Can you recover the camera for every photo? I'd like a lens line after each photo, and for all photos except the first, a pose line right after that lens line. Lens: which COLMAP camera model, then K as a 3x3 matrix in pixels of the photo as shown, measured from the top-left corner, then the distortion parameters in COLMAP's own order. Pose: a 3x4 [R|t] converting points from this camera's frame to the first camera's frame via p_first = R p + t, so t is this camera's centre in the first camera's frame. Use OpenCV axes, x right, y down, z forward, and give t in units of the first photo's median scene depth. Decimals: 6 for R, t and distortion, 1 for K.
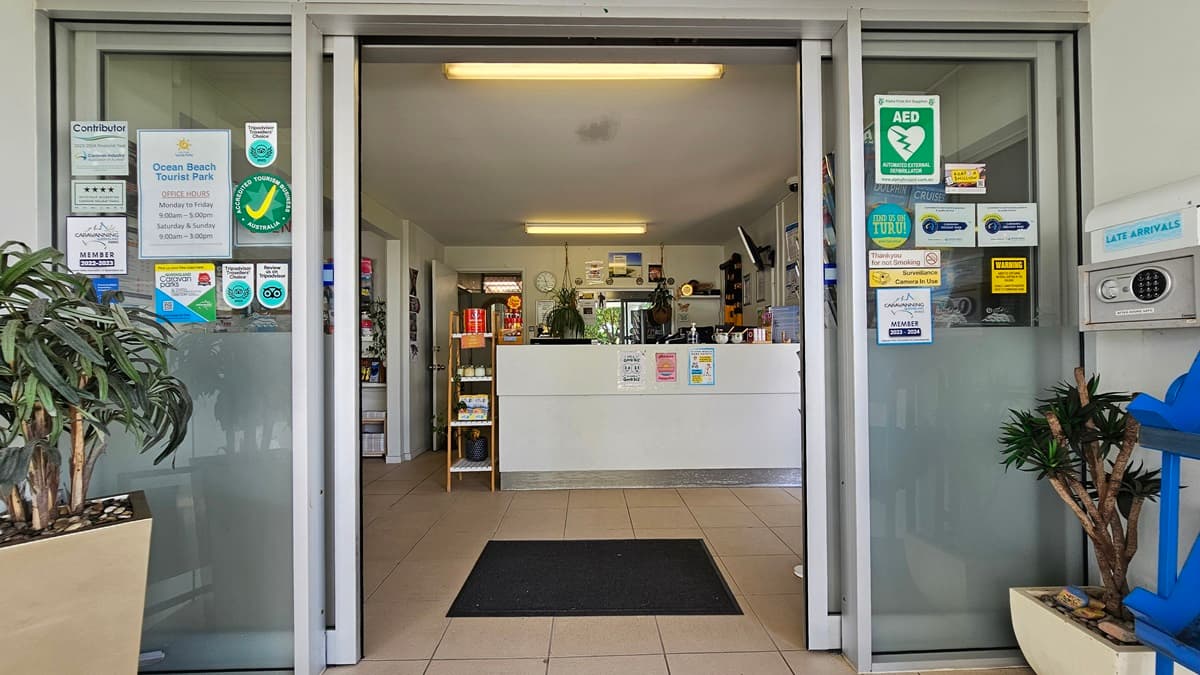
lens RADIAL K [[495.5, 0, 599.8], [0, 495.5, 354.9], [0, 0, 1]] dist [-0.001553, 0.000873]
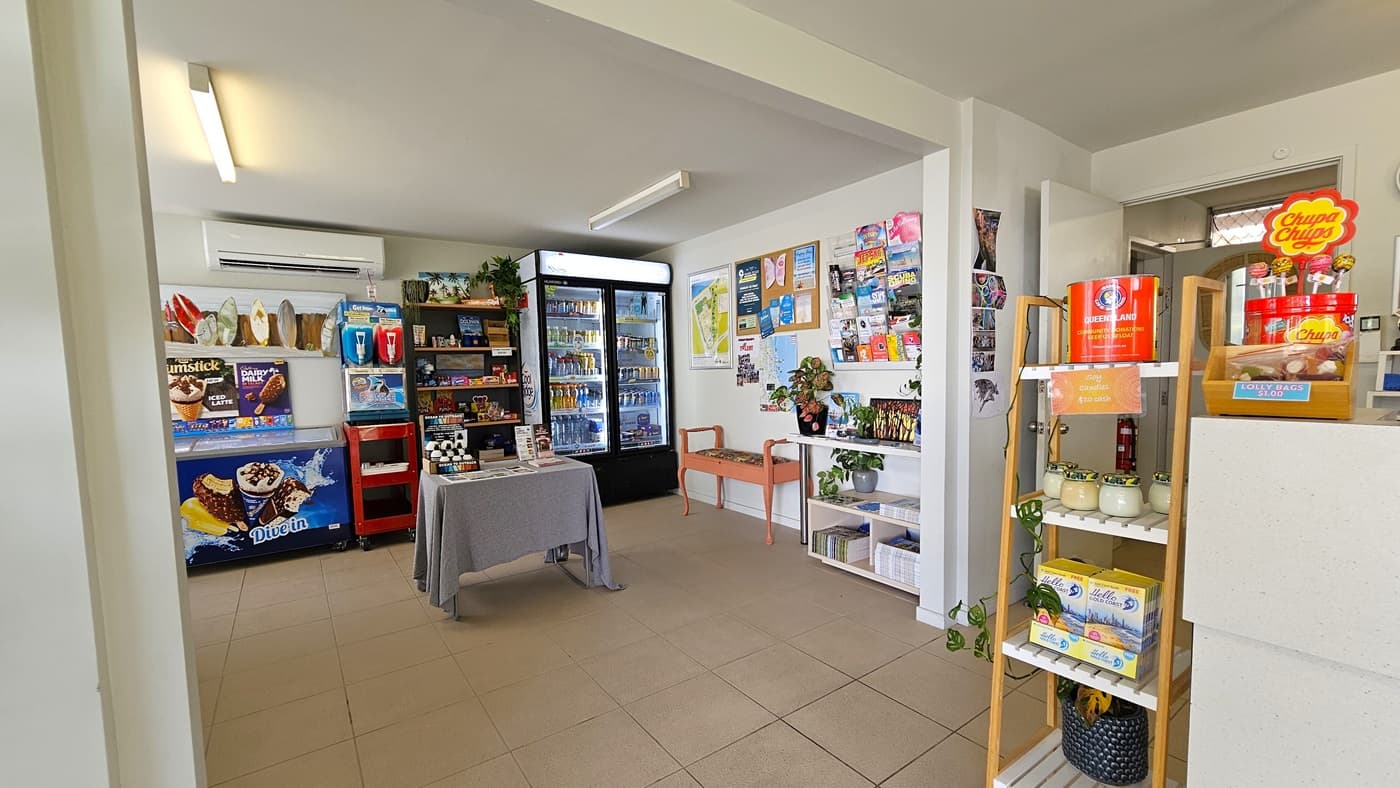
lens RADIAL K [[578.1, 0, 699.8], [0, 578.1, 414.2], [0, 0, 1]] dist [-0.001553, 0.000873]
pose [[0.566502, 0.057272, -0.822068, -0.201896], [0.015001, 0.996700, 0.079776, -0.084462], [0.823924, -0.057526, 0.563773, 1.155444]]
